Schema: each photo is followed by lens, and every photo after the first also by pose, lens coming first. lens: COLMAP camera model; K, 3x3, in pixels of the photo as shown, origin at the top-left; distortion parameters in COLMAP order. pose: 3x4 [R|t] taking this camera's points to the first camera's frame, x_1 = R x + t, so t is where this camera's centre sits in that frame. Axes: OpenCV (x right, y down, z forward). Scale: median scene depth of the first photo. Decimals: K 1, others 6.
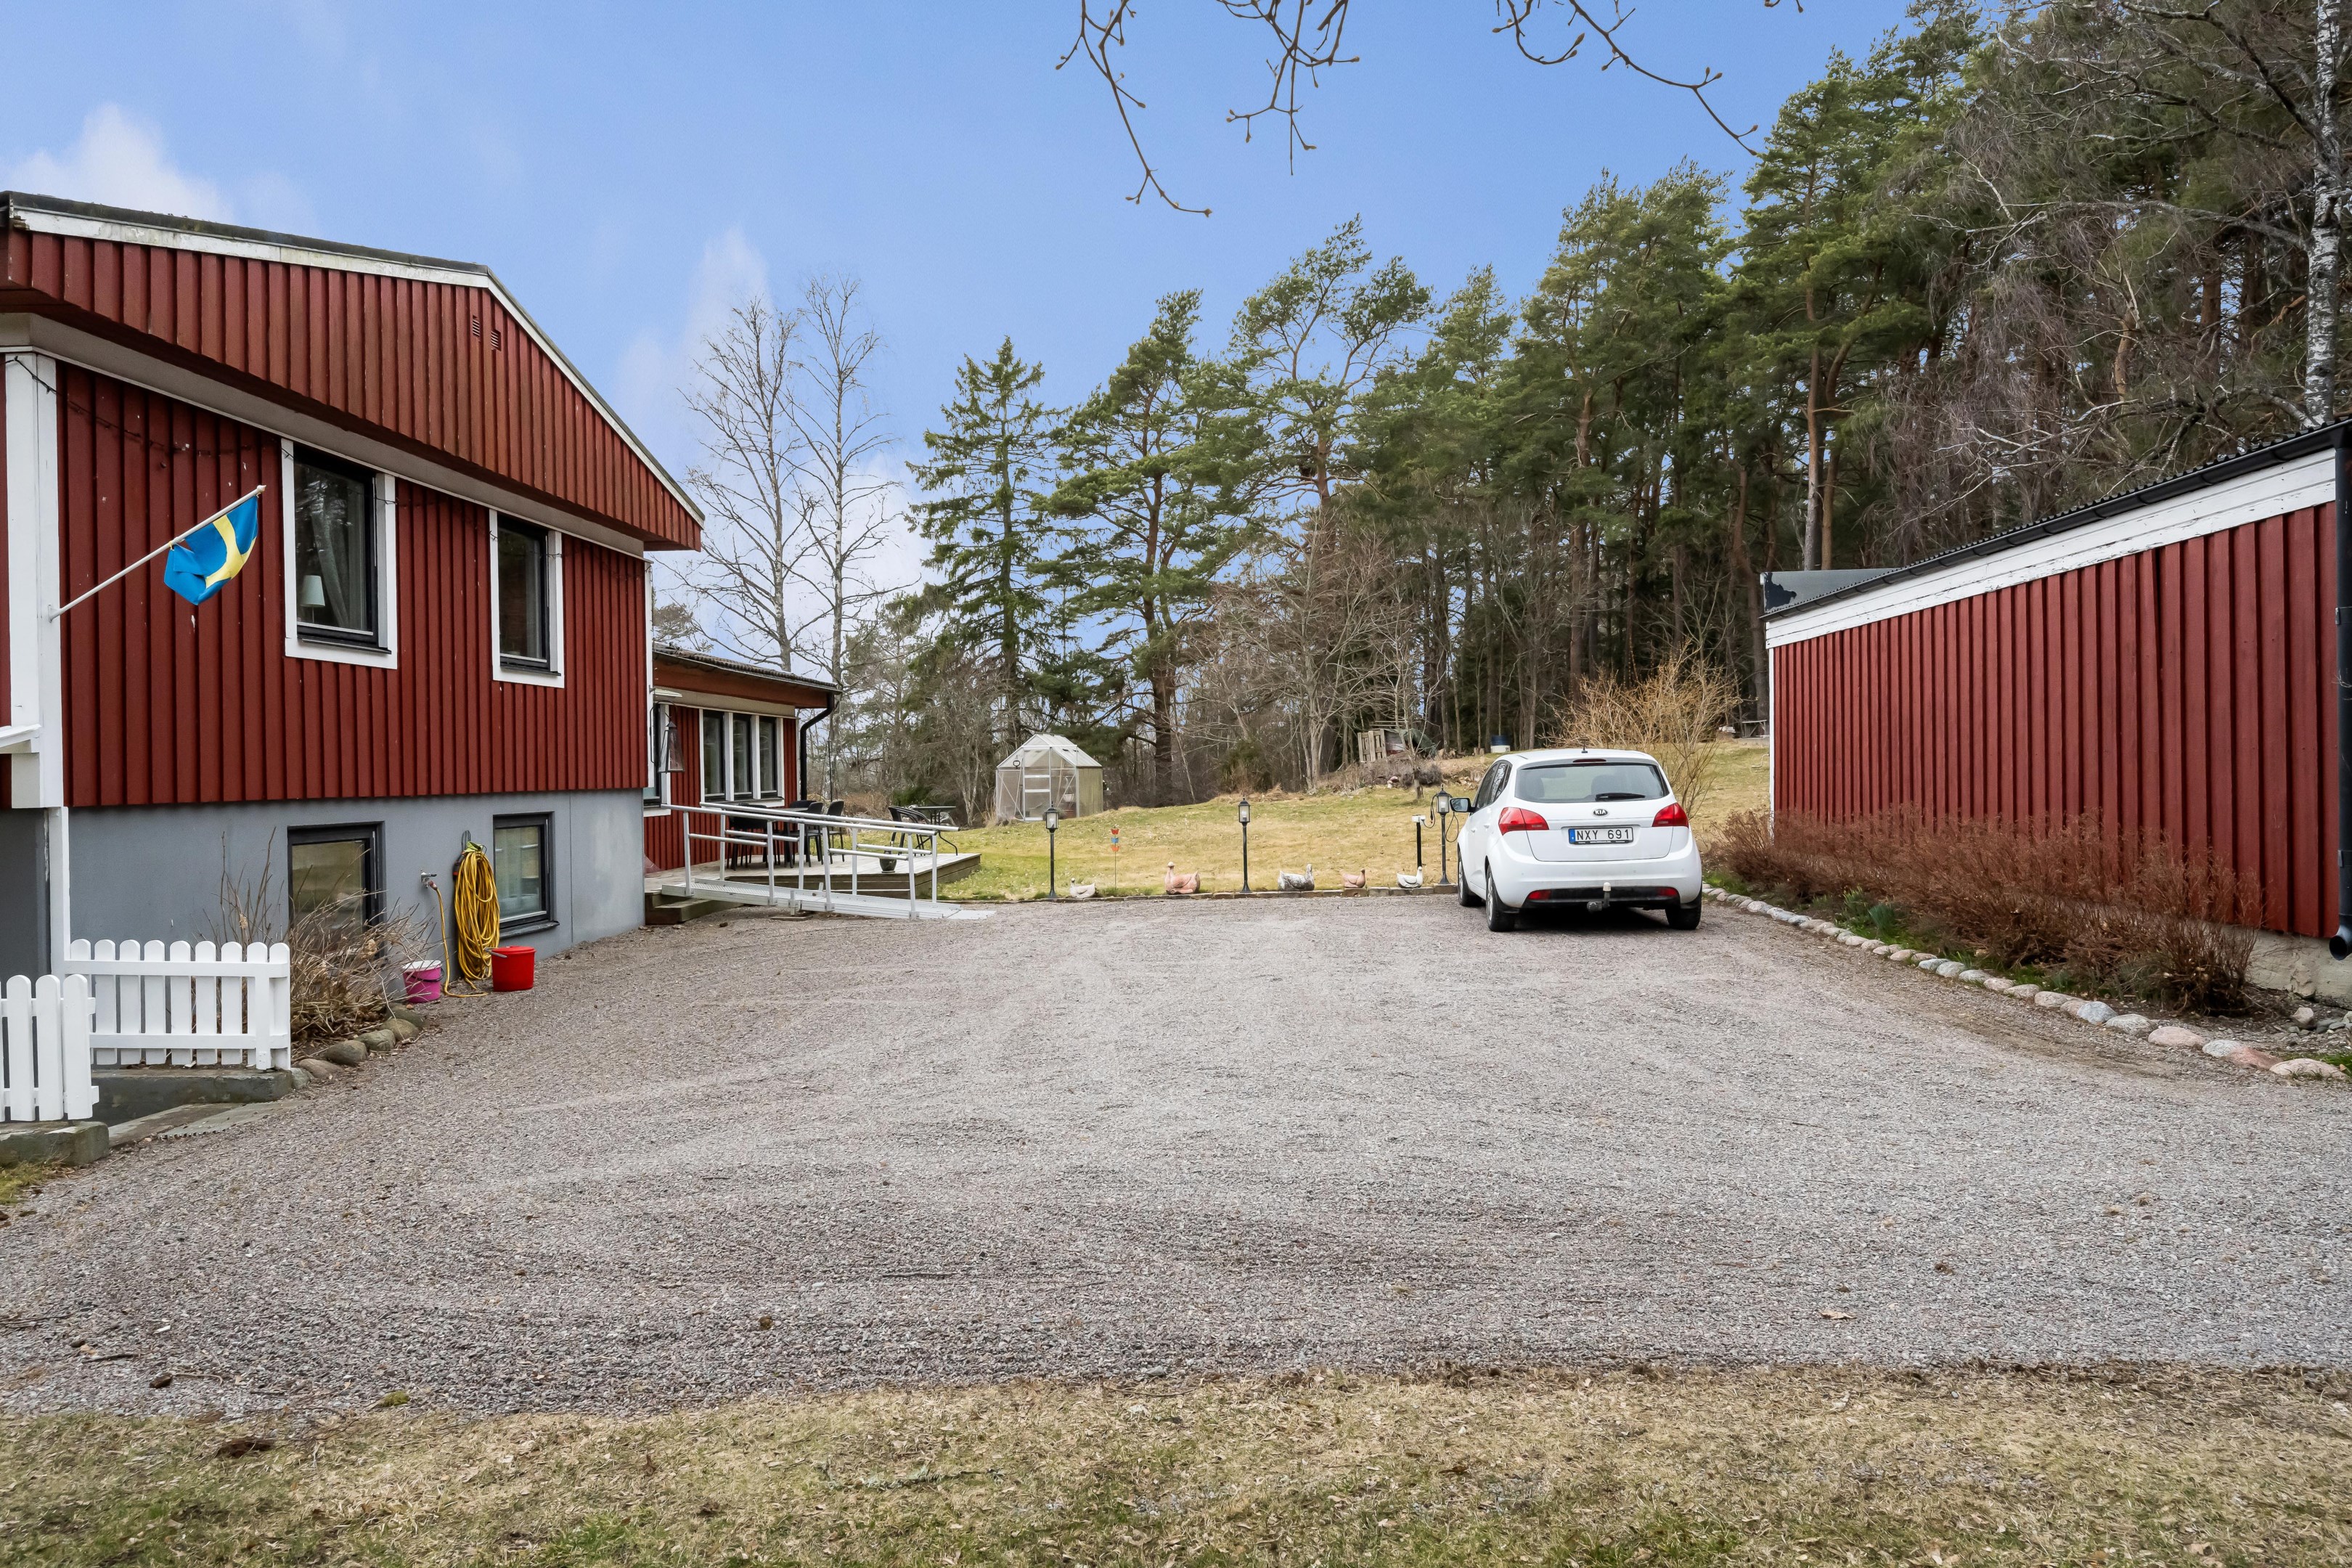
lens RADIAL K [[1500.1, 0, 1176.0], [0, 1500.1, 784.0], [0, 0, 1]] dist [-0.001405, -0.001272]
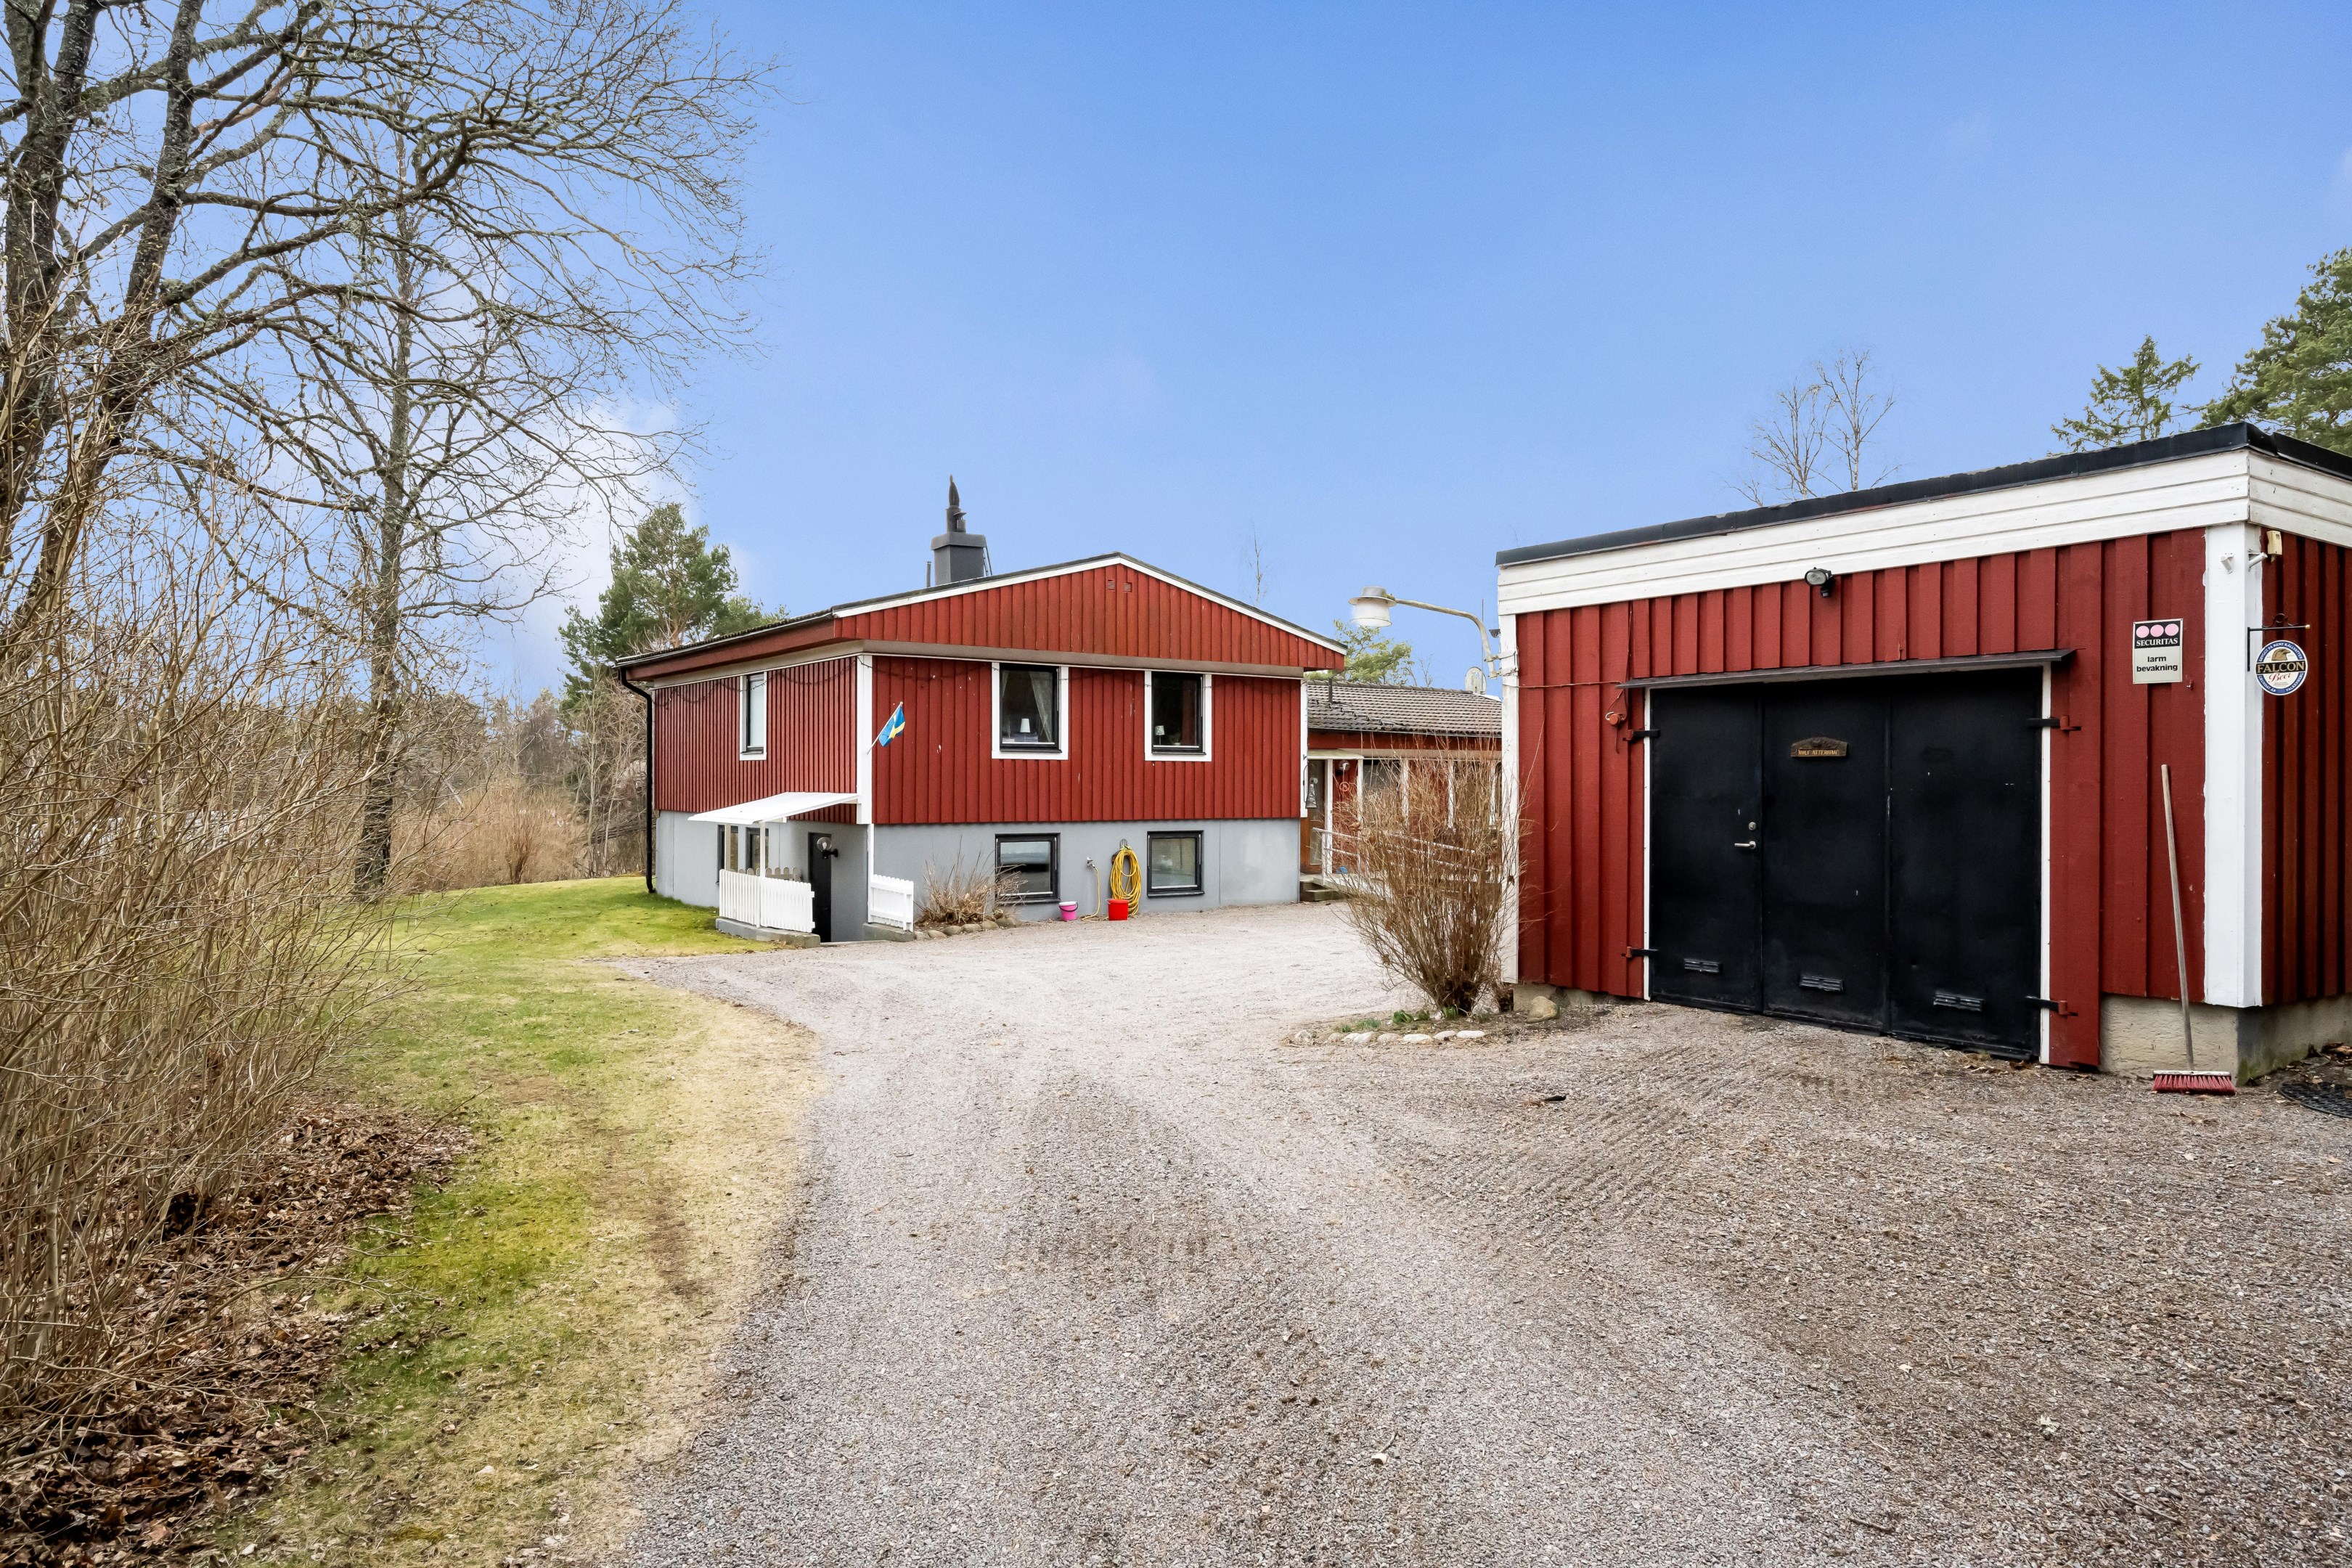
lens RADIAL K [[1390.5, 0, 1176.0], [0, 1390.5, 784.0], [0, 0, 1]] dist [0.003649, 0.000774]
pose [[0.615357, 0.017276, -0.788060, 1.031752], [-0.020369, 0.999774, 0.006012, -0.054441], [0.787986, 0.012352, 0.615570, -0.062217]]
